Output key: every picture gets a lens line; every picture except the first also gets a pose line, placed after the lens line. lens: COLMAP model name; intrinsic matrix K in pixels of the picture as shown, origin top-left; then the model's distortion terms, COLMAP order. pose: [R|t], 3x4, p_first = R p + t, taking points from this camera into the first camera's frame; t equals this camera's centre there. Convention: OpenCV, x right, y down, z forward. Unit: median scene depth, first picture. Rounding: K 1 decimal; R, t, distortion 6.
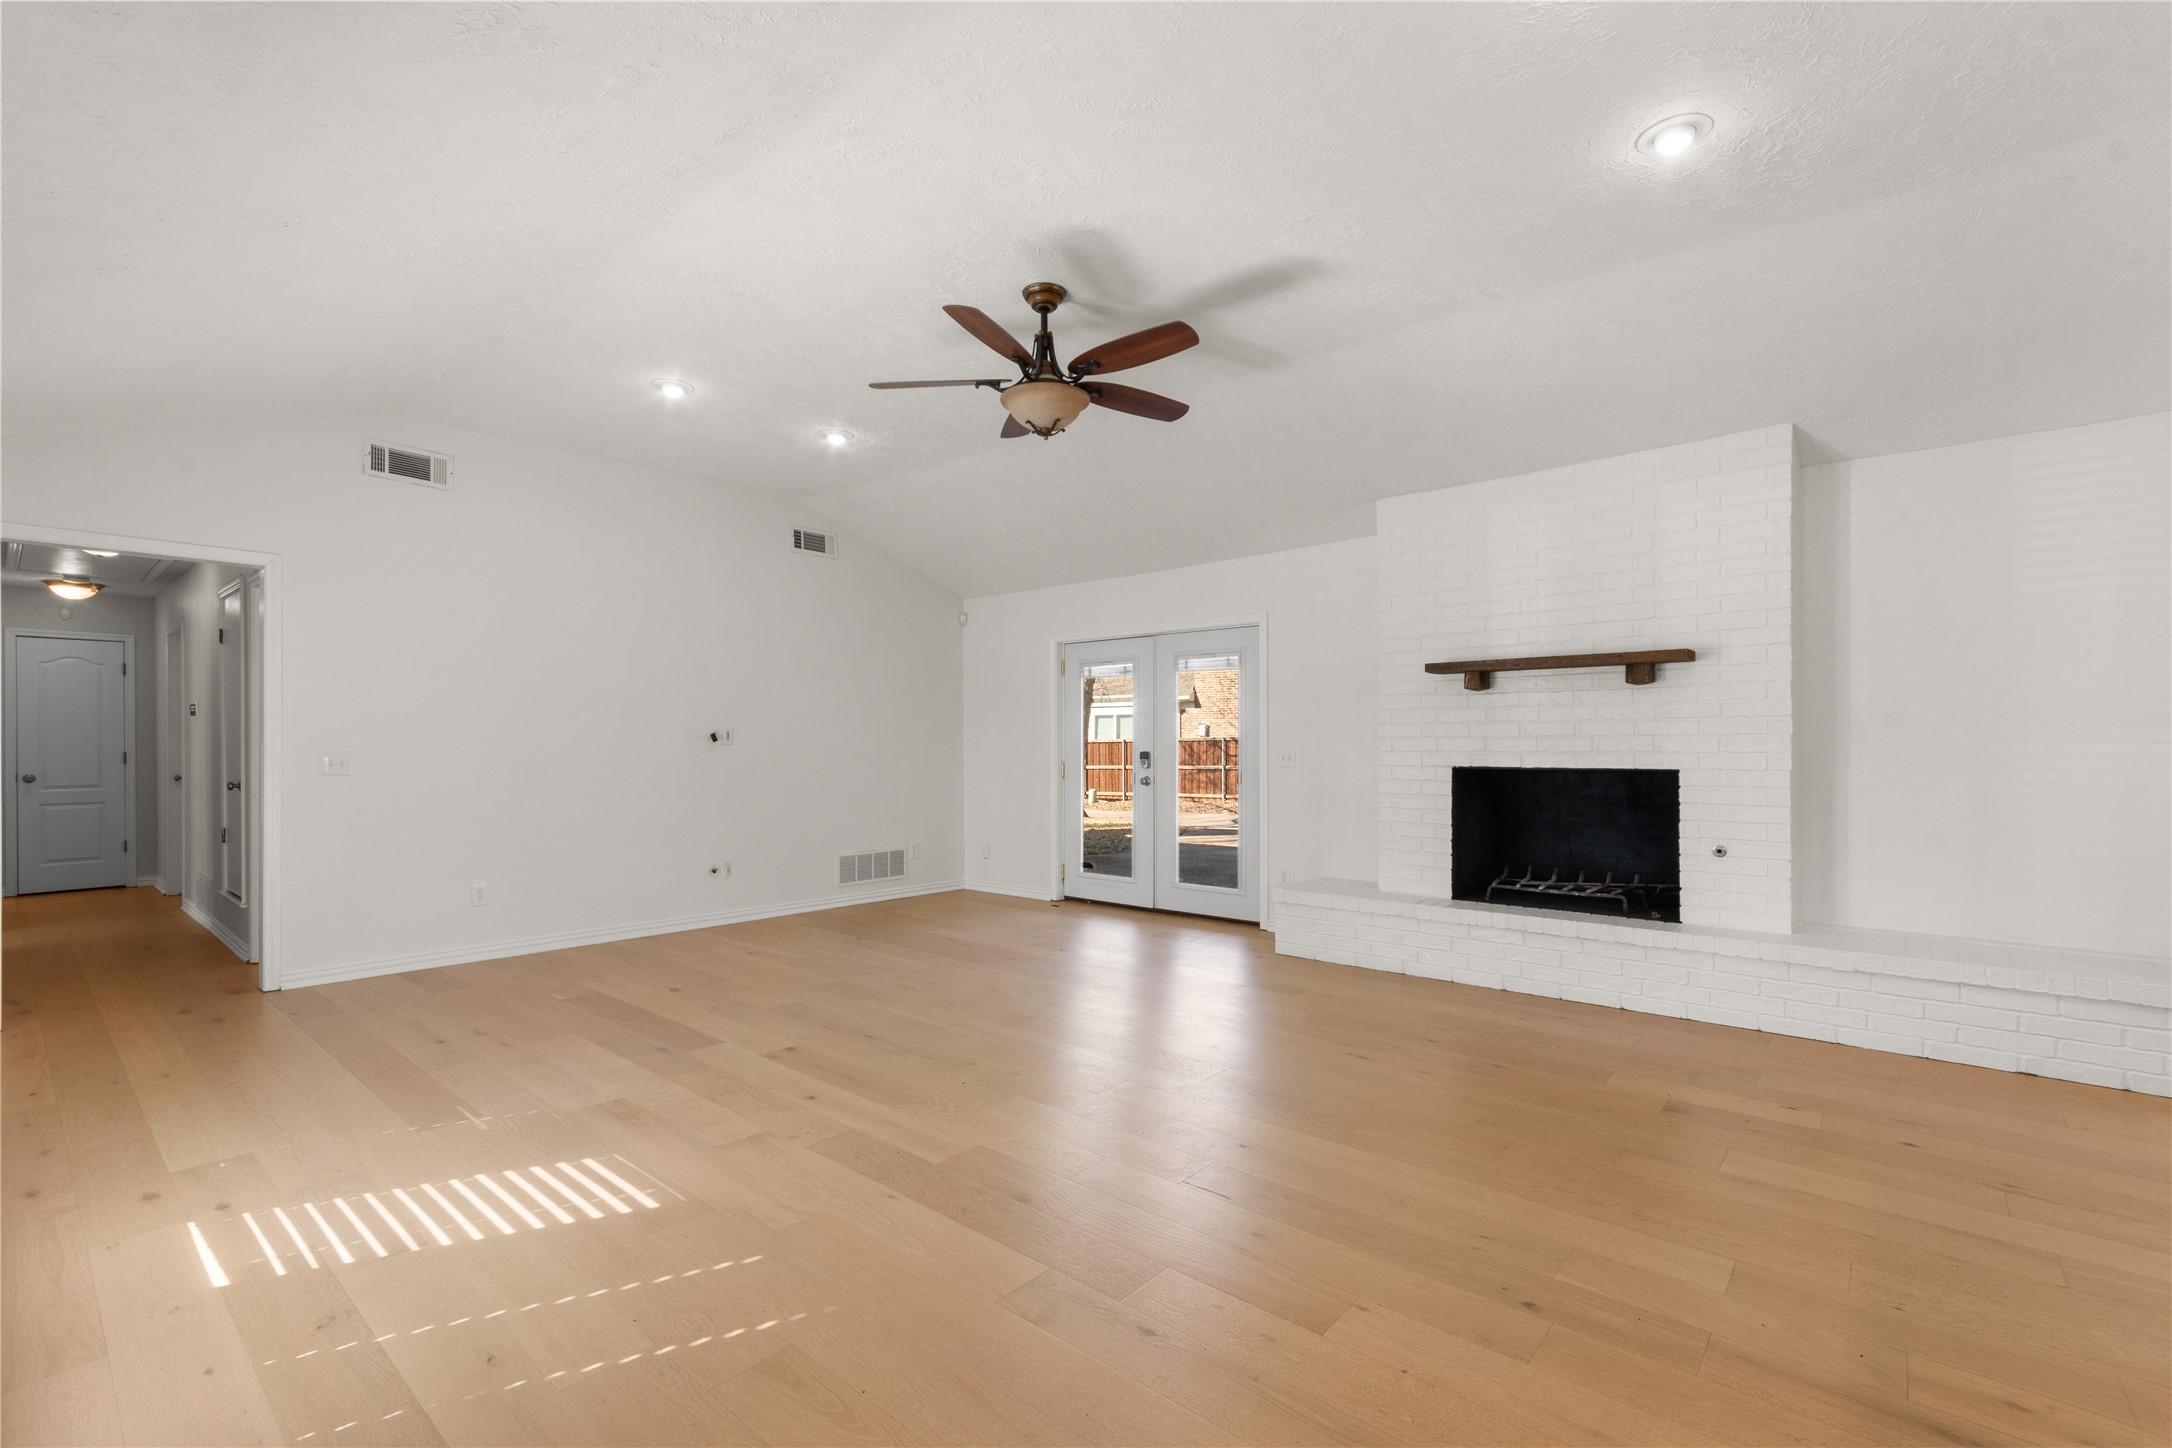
lens RADIAL K [[950.4, 0, 1087.4], [0, 950.4, 740.5], [0, 0, 1]] dist [0.001482, -0.001227]
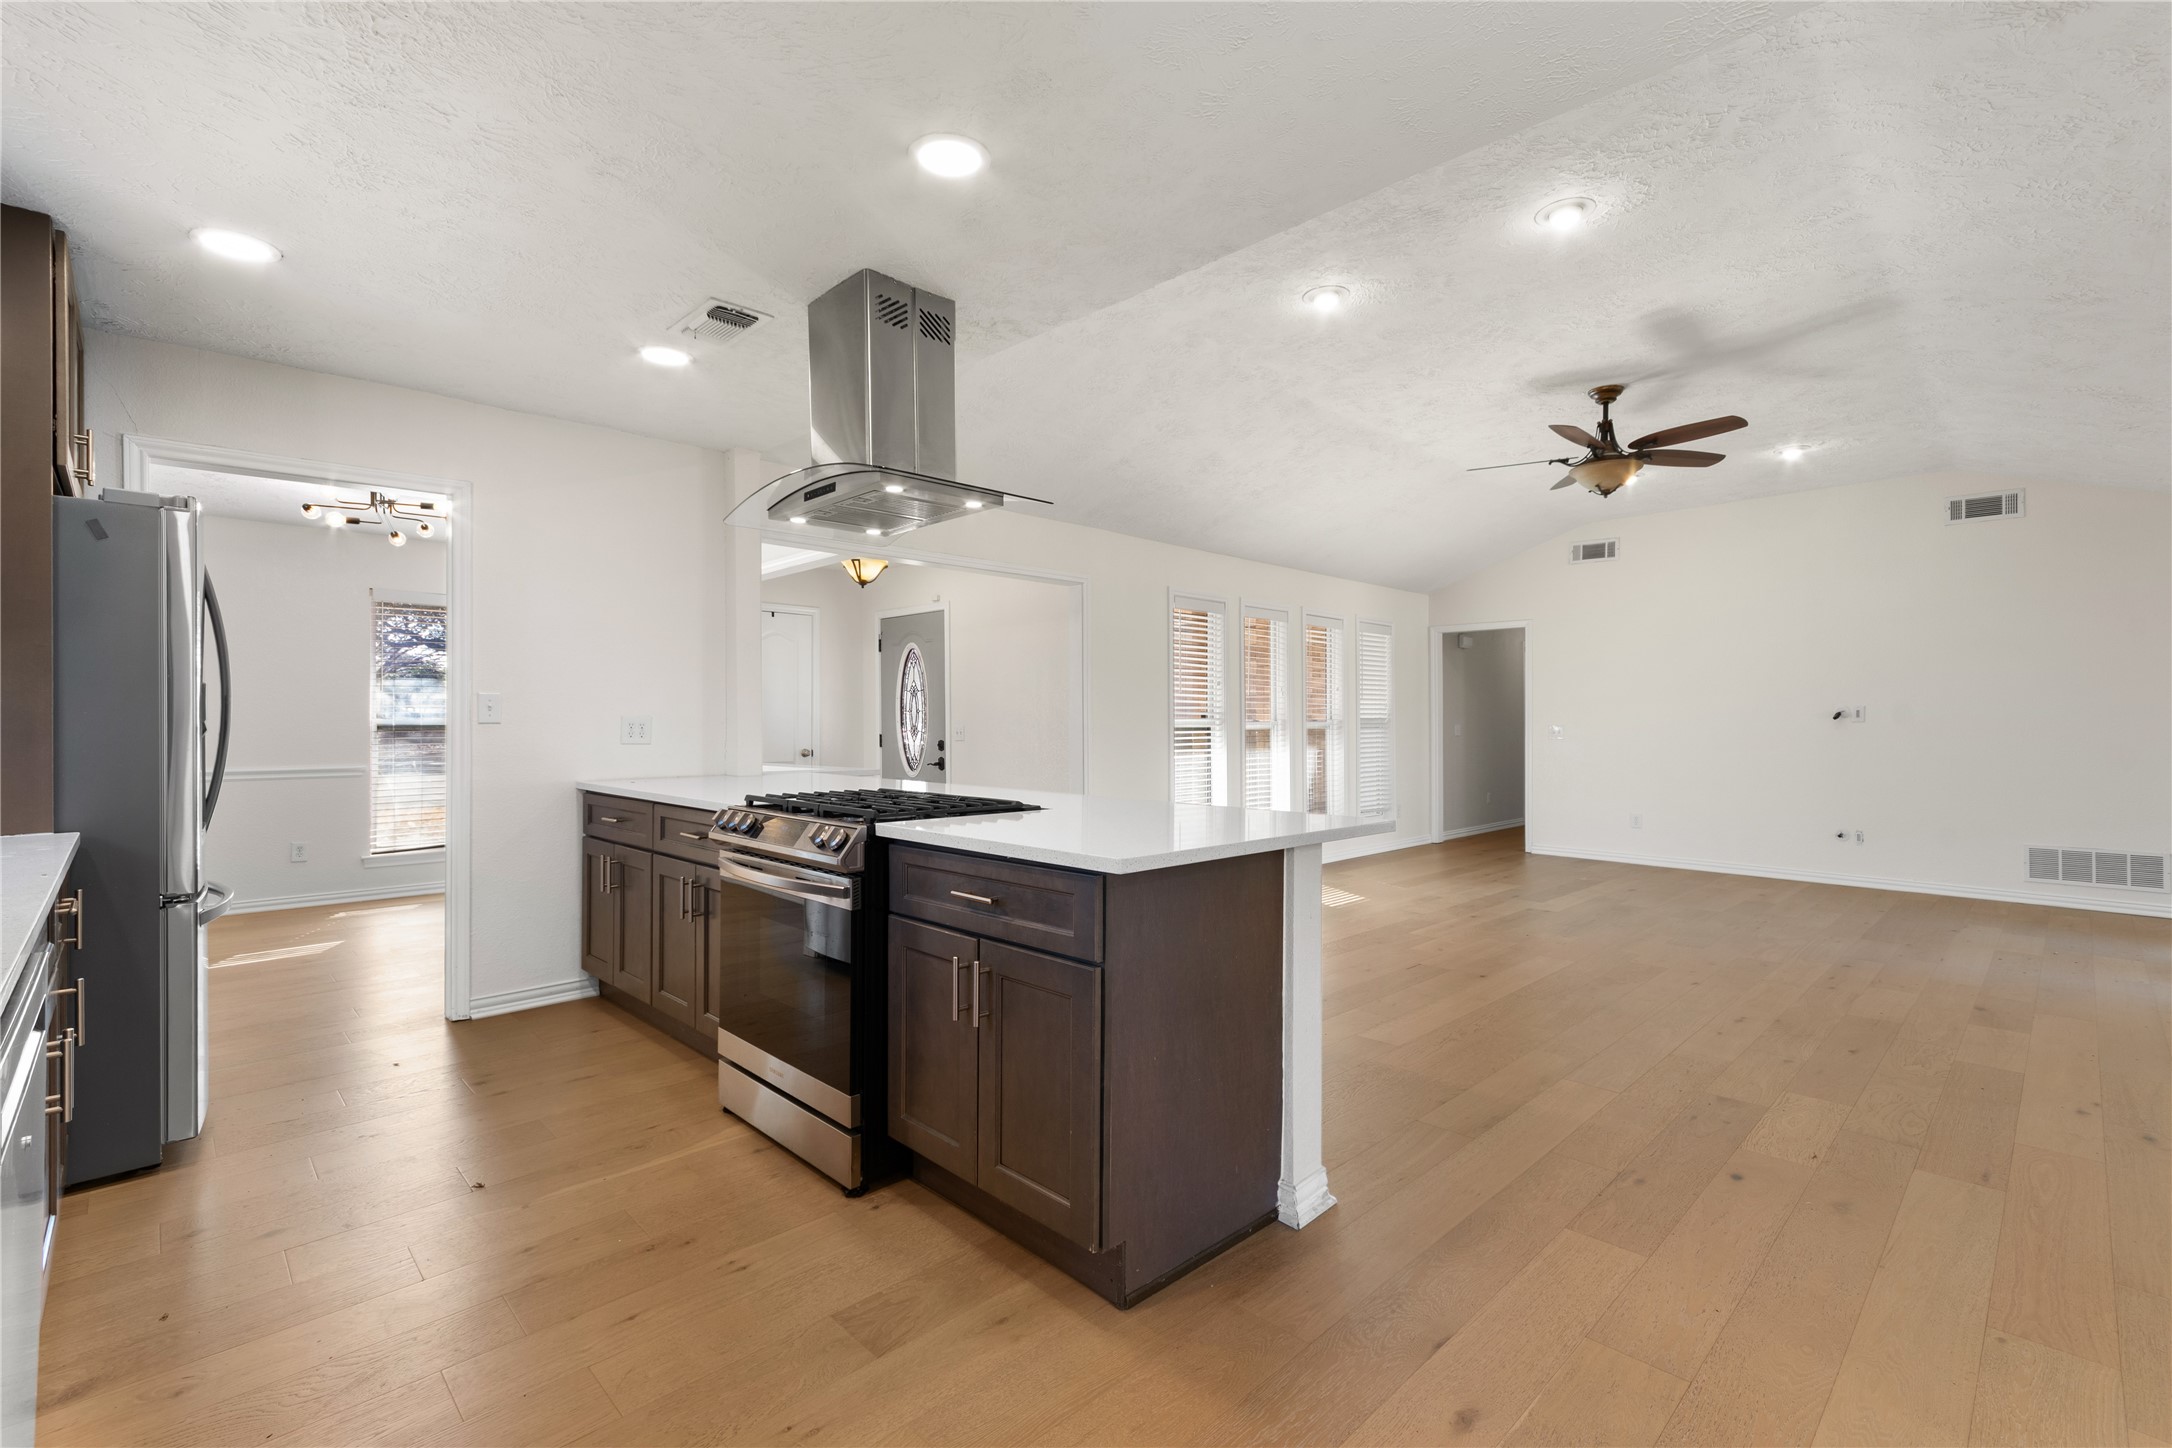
lens RADIAL K [[950.4, 0, 1077.4], [0, 950.4, 714.7], [0, 0, 1]] dist [0.001482, -0.001227]
pose [[-0.099806, -0.007834, -0.994976, 1.091850], [0.001495, 0.999967, -0.008024, 0.004025], [0.995006, -0.002288, -0.099790, 0.296258]]
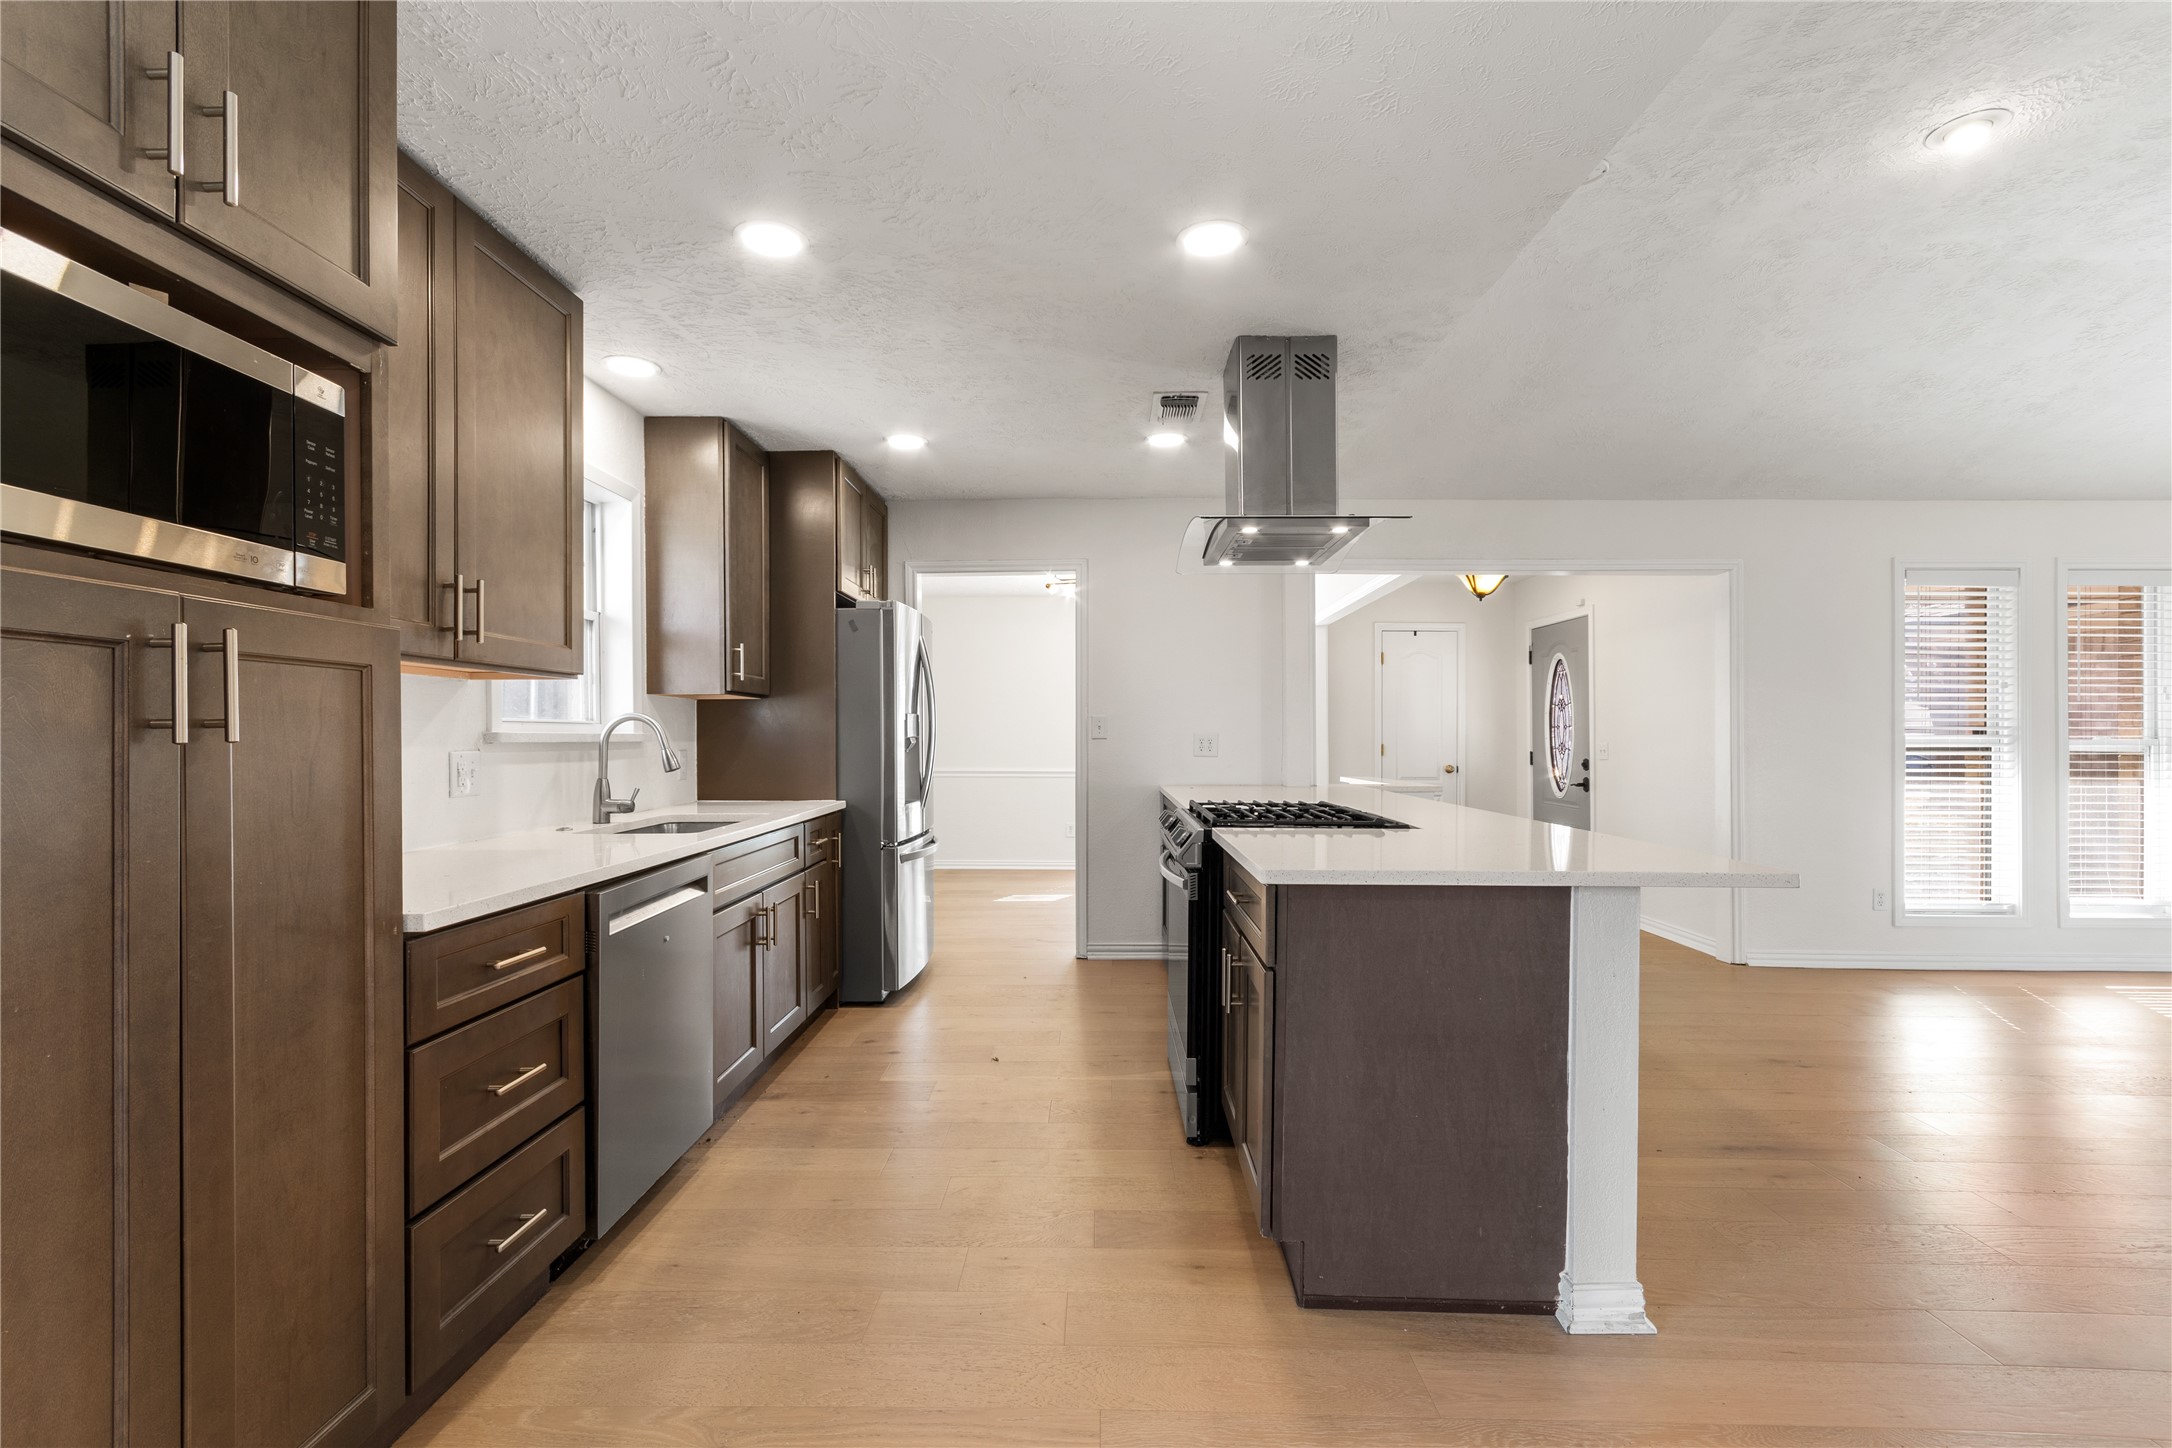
lens RADIAL K [[950.4, 0, 1088.8], [0, 950.4, 734.0], [0, 0, 1]] dist [0.001482, -0.001227]
pose [[-0.774480, -0.004160, -0.632584, 1.023784], [-0.002108, 0.999990, -0.003996, 0.003134], [0.632594, -0.001761, -0.774481, 0.543690]]
